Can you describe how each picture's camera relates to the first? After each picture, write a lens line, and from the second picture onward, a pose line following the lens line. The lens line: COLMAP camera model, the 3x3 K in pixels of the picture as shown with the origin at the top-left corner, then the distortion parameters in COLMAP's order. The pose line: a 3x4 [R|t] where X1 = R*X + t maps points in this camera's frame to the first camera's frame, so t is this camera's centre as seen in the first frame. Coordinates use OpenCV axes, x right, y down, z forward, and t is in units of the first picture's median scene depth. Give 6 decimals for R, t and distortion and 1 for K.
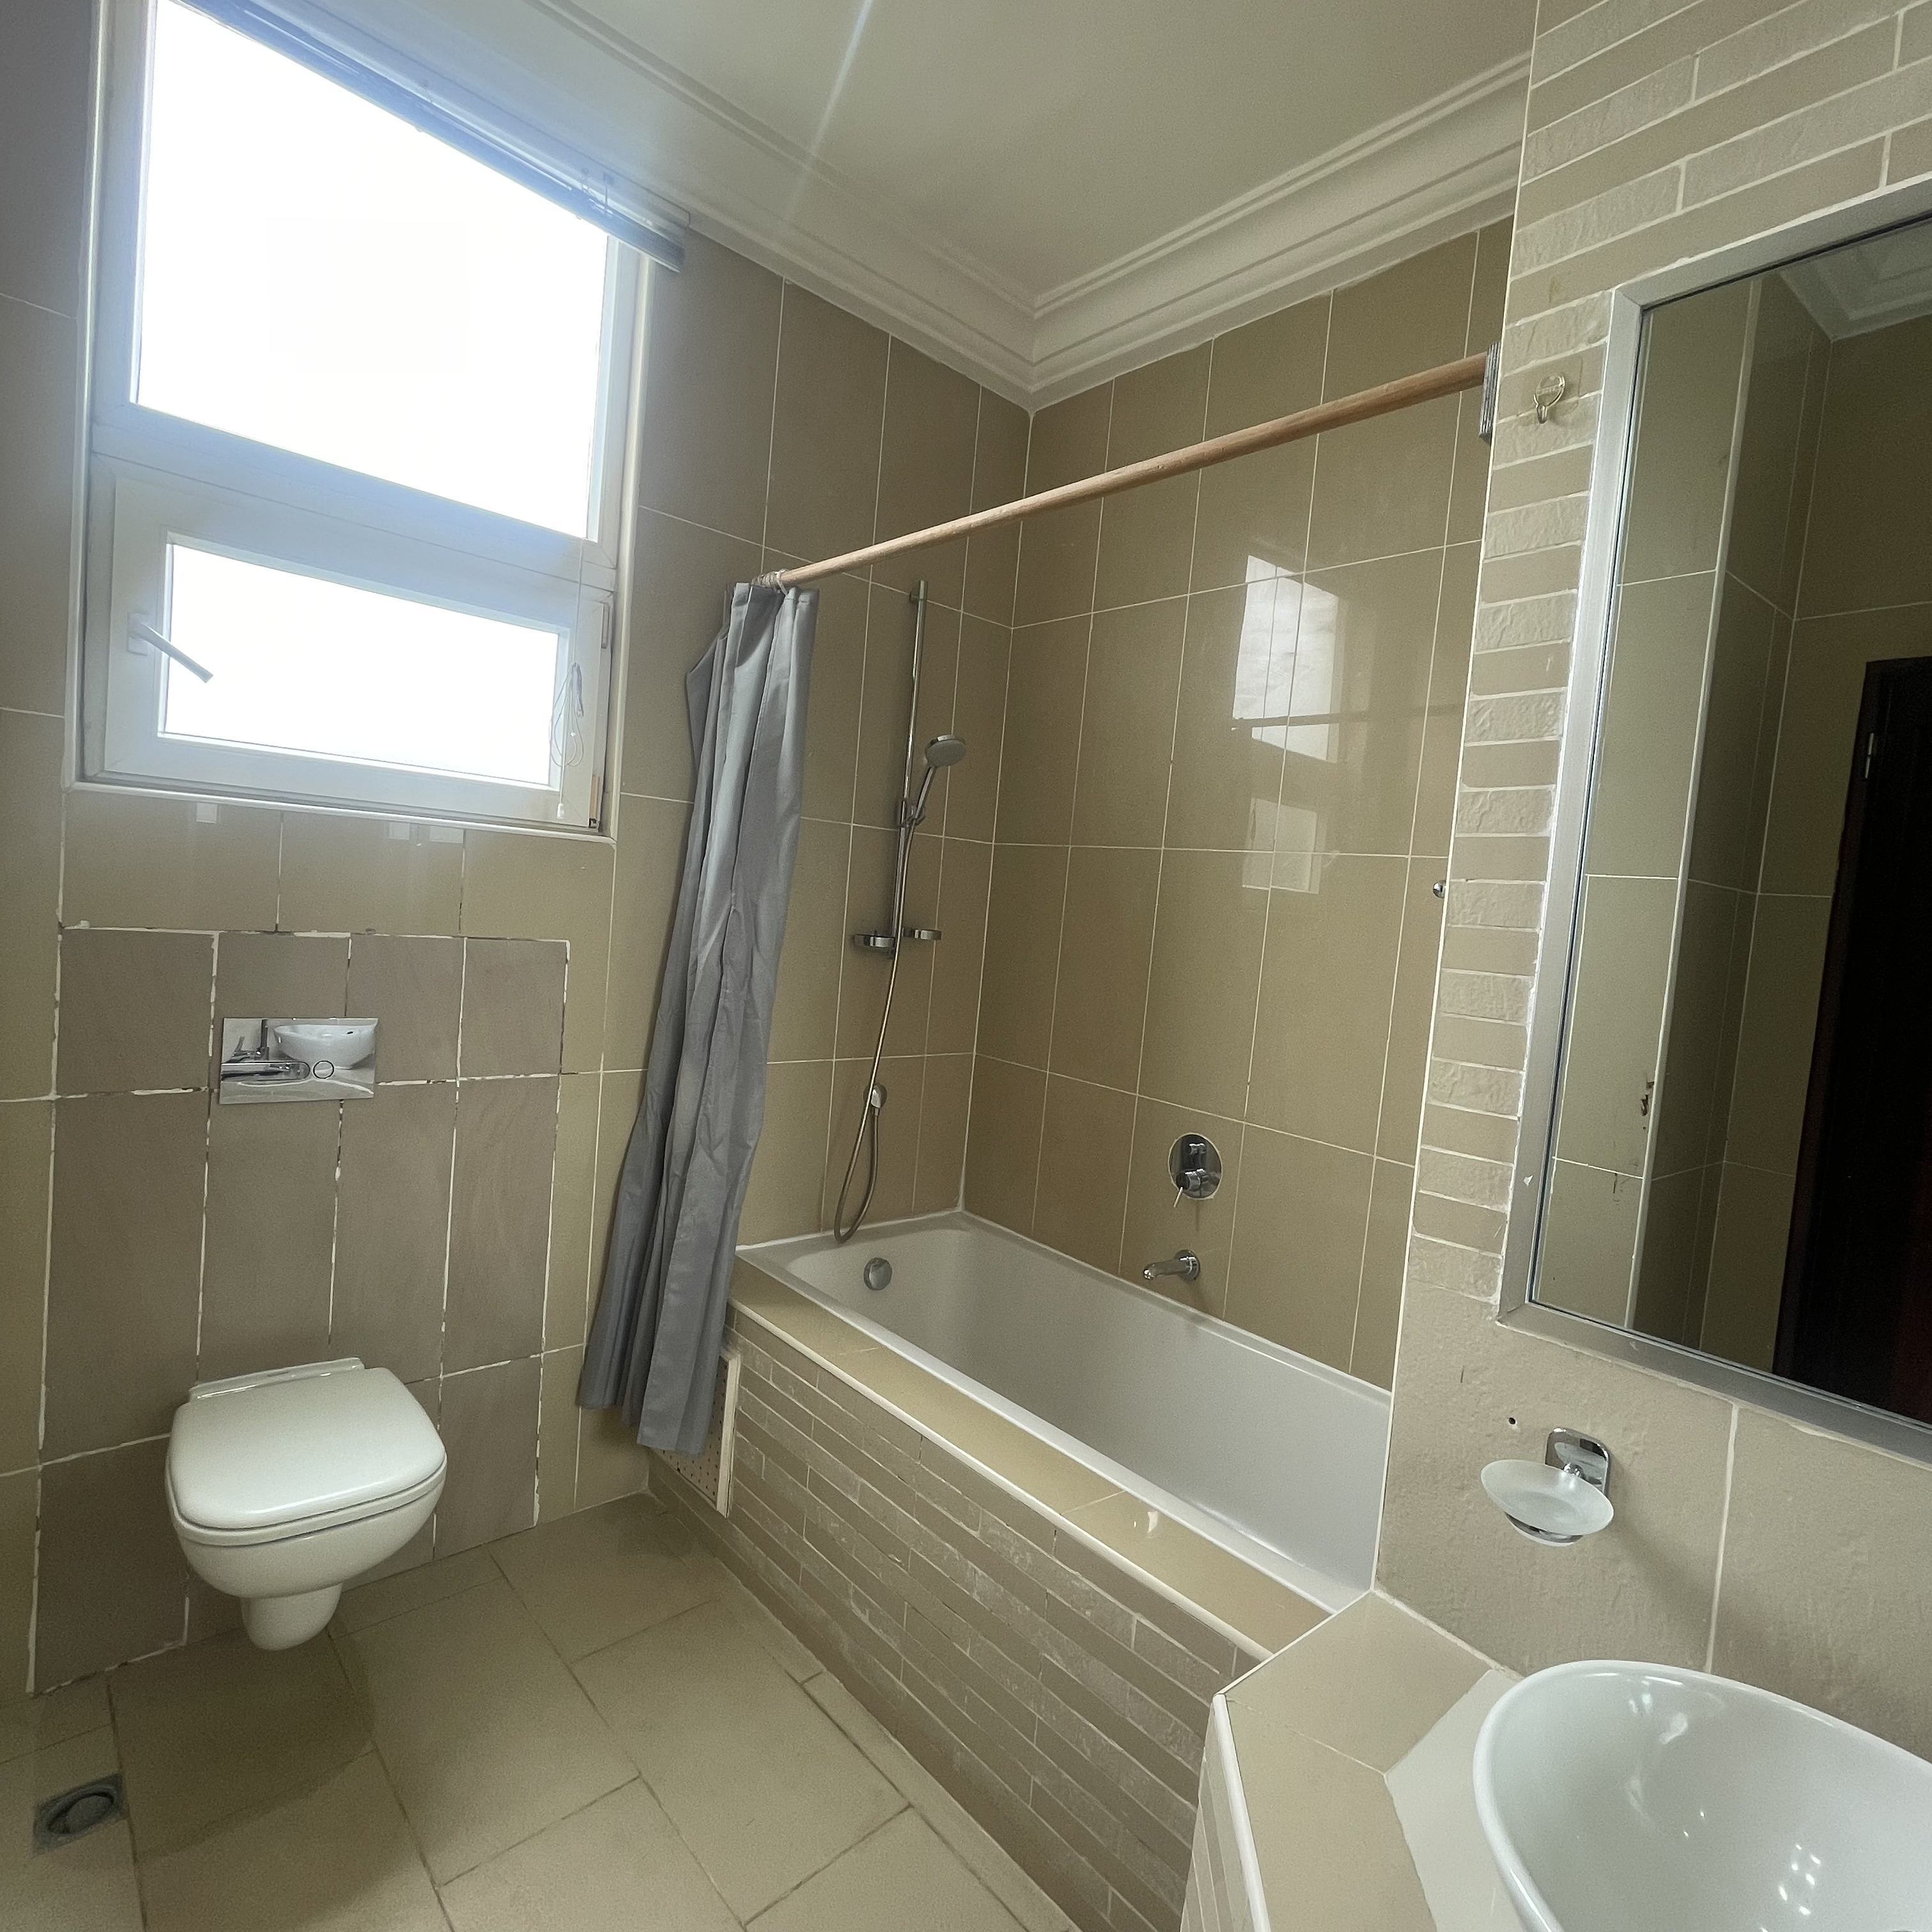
lens RADIAL K [[1042.3, 0, 962.4], [0, 1042.3, 954.3], [0, 0, 1]] dist [-0.002346, 0.000787]
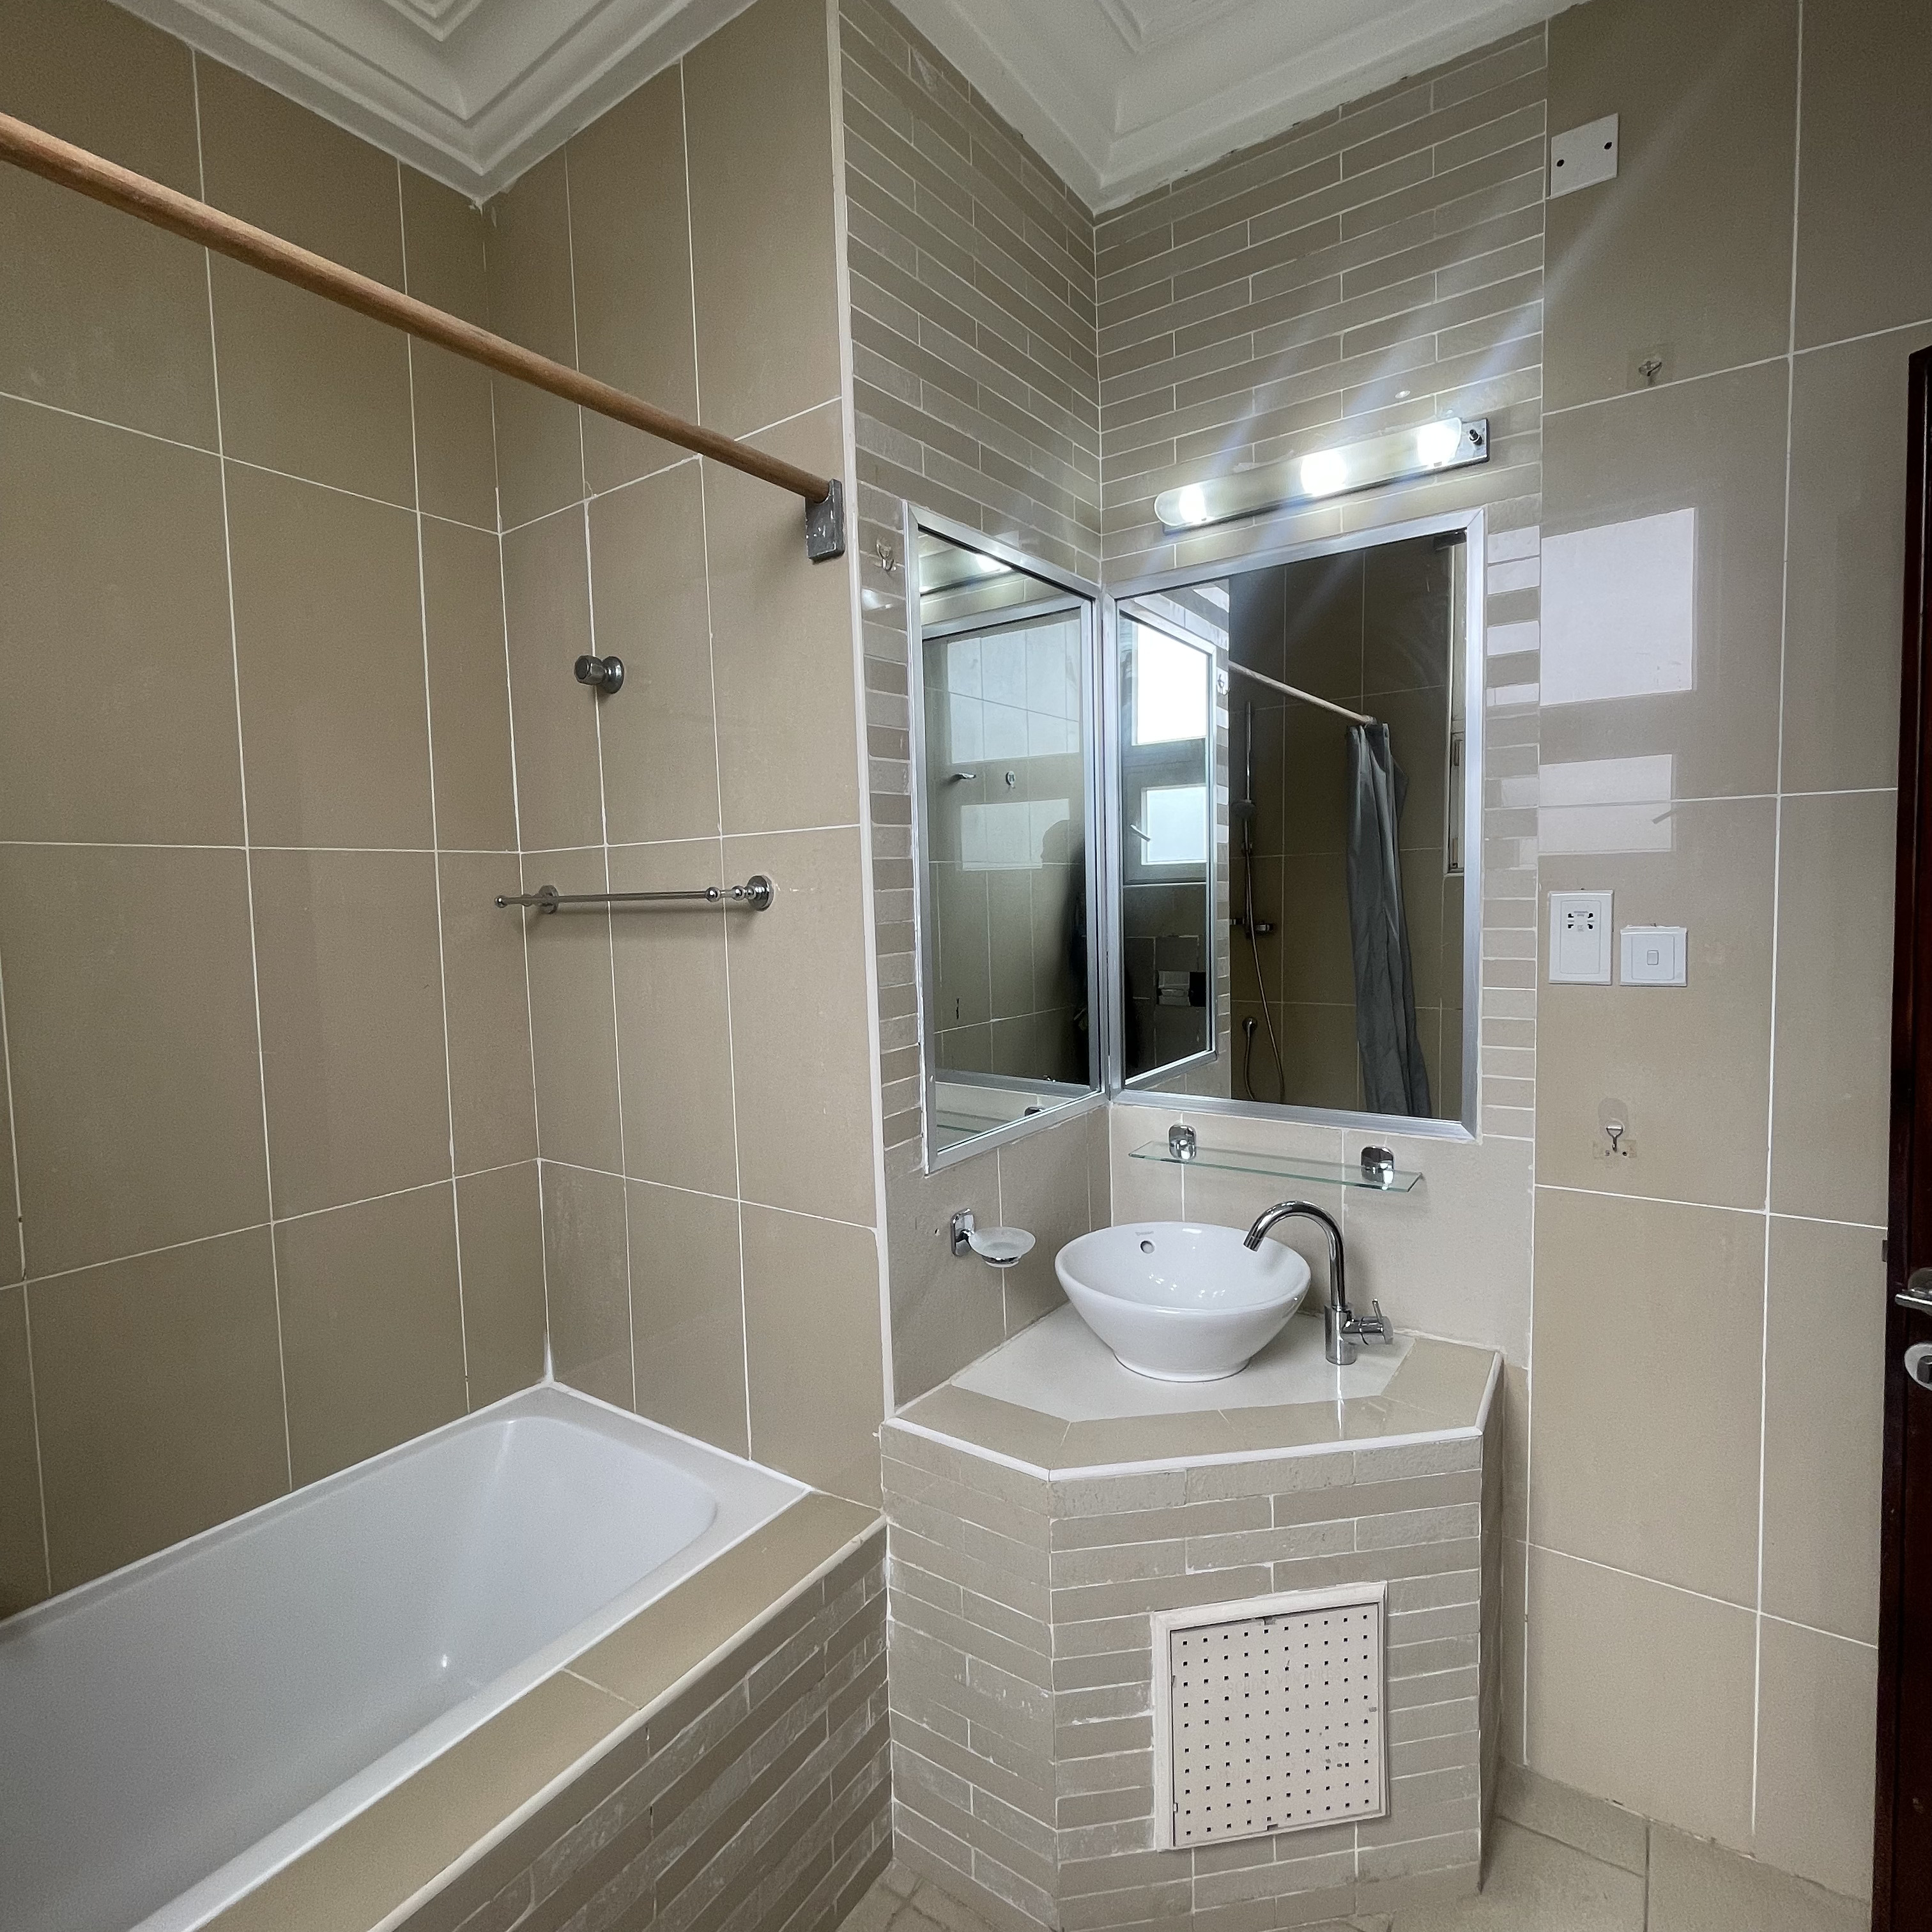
lens RADIAL K [[1042.3, 0, 962.4], [0, 1042.3, 954.3], [0, 0, 1]] dist [-0.002346, 0.000787]
pose [[-0.221848, -0.141159, 0.964810, -0.927227], [0.059879, 0.985626, 0.157973, -0.207580], [-0.973241, 0.092817, -0.210207, 1.242442]]
